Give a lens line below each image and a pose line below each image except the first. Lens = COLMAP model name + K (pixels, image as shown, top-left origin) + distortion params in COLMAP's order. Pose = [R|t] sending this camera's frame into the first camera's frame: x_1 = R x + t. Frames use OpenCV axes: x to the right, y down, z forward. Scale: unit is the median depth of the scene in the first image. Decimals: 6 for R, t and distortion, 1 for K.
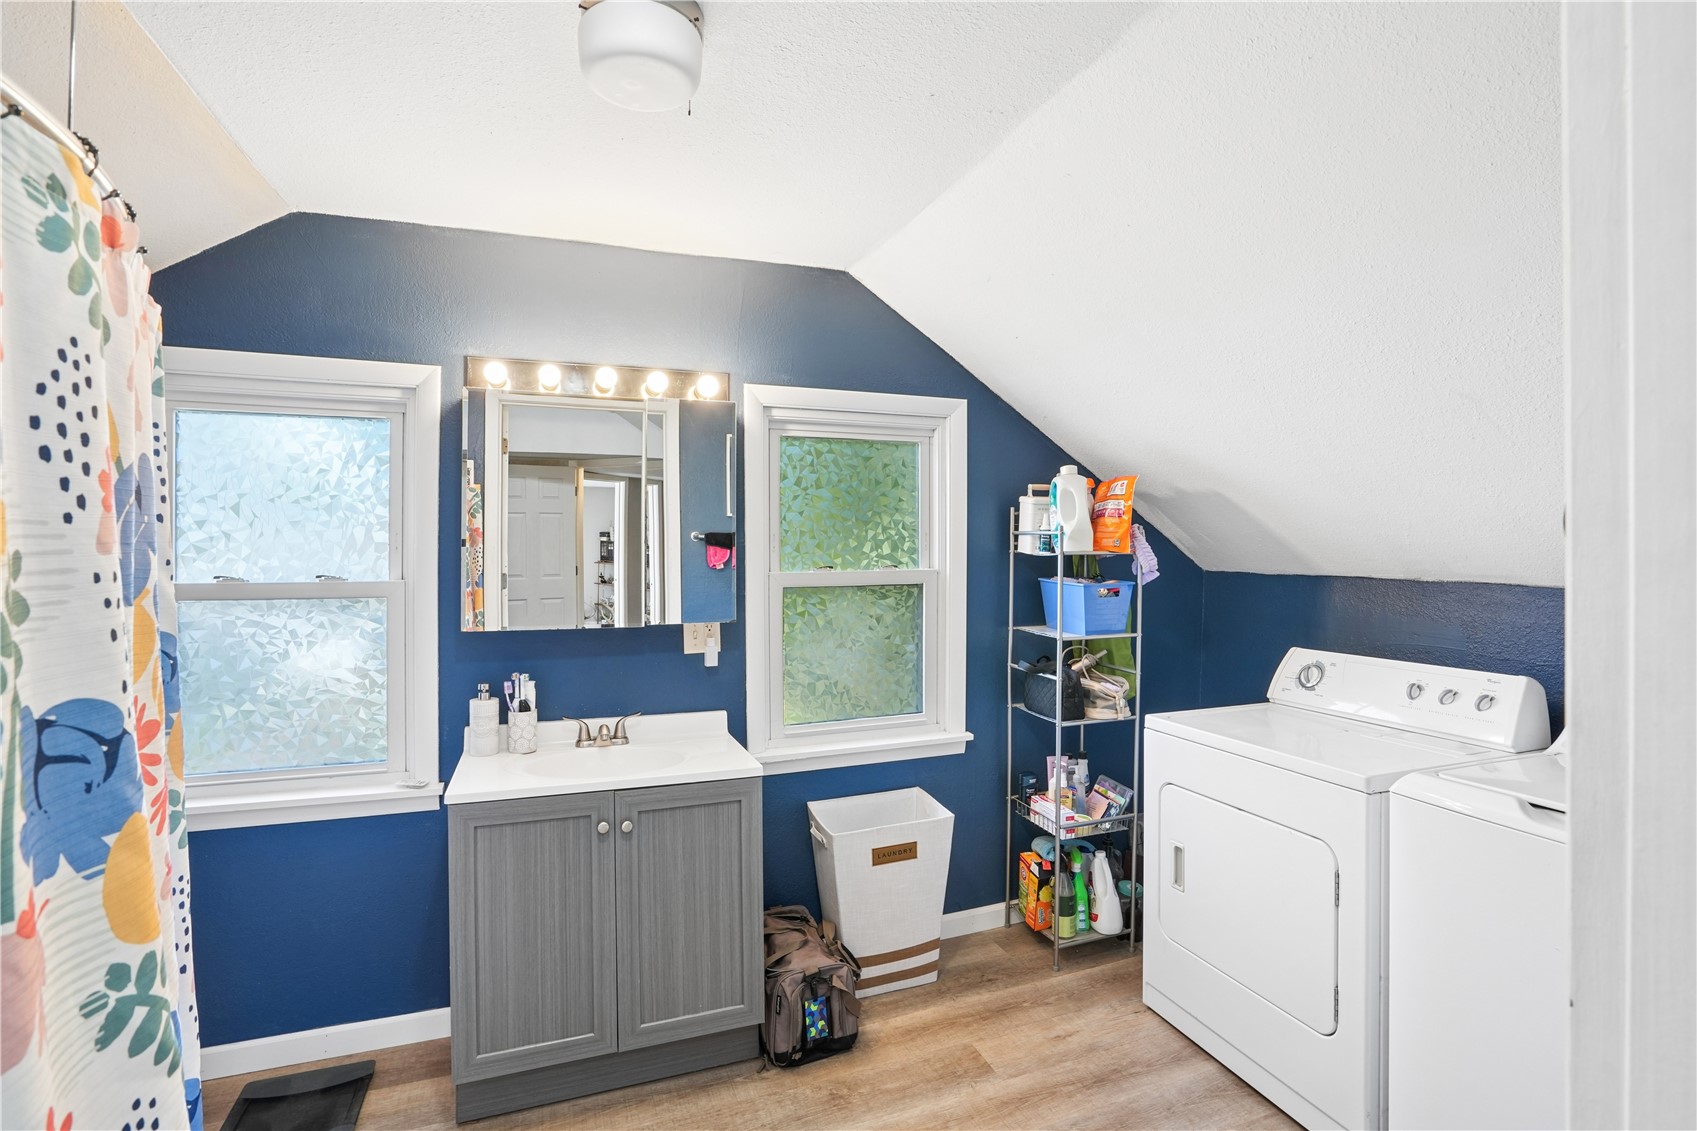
lens RADIAL K [[761.7, 0, 851.8], [0, 761.7, 555.8], [0, 0, 1]] dist [-0.032614, 0.000121]
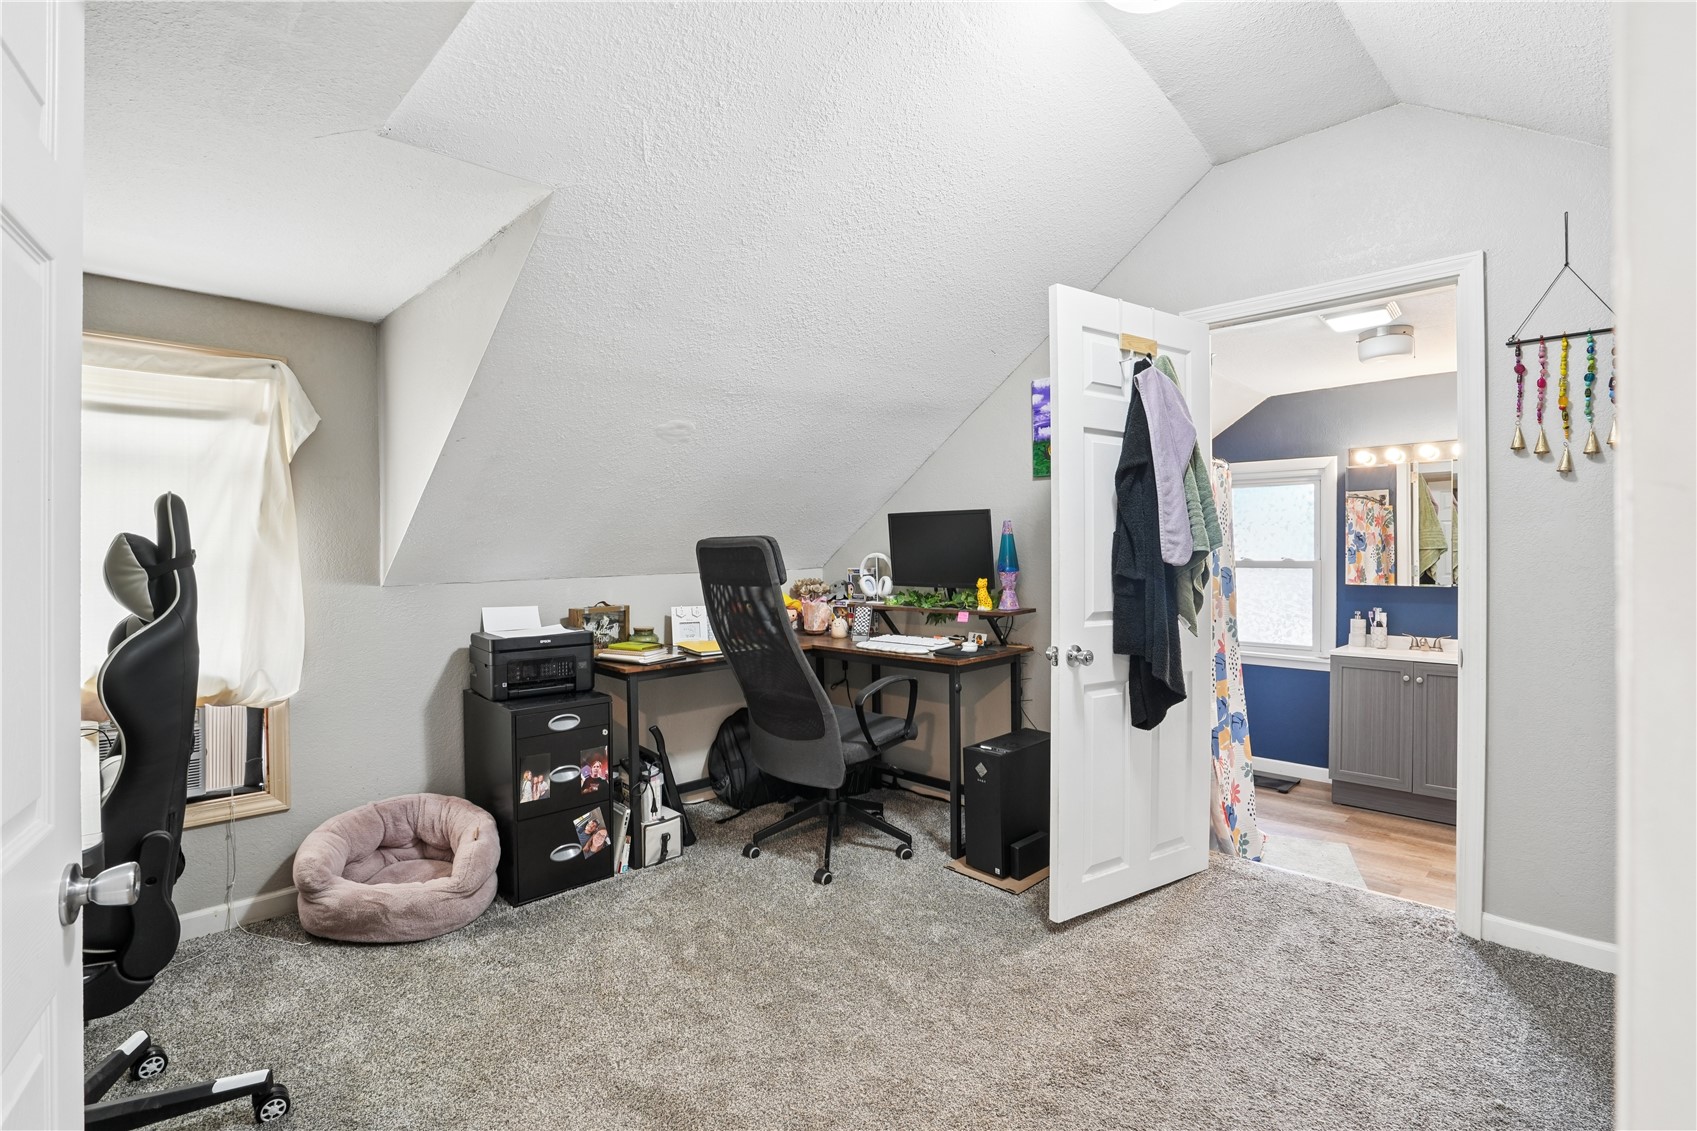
lens RADIAL K [[761.7, 0, 851.8], [0, 761.7, 555.8], [0, 0, 1]] dist [-0.032614, 0.000121]
pose [[0.391567, -0.008218, -0.920113, 0.817331], [-0.005960, 0.999916, -0.011466, 0.051610], [0.920130, 0.009973, 0.391485, -1.014824]]
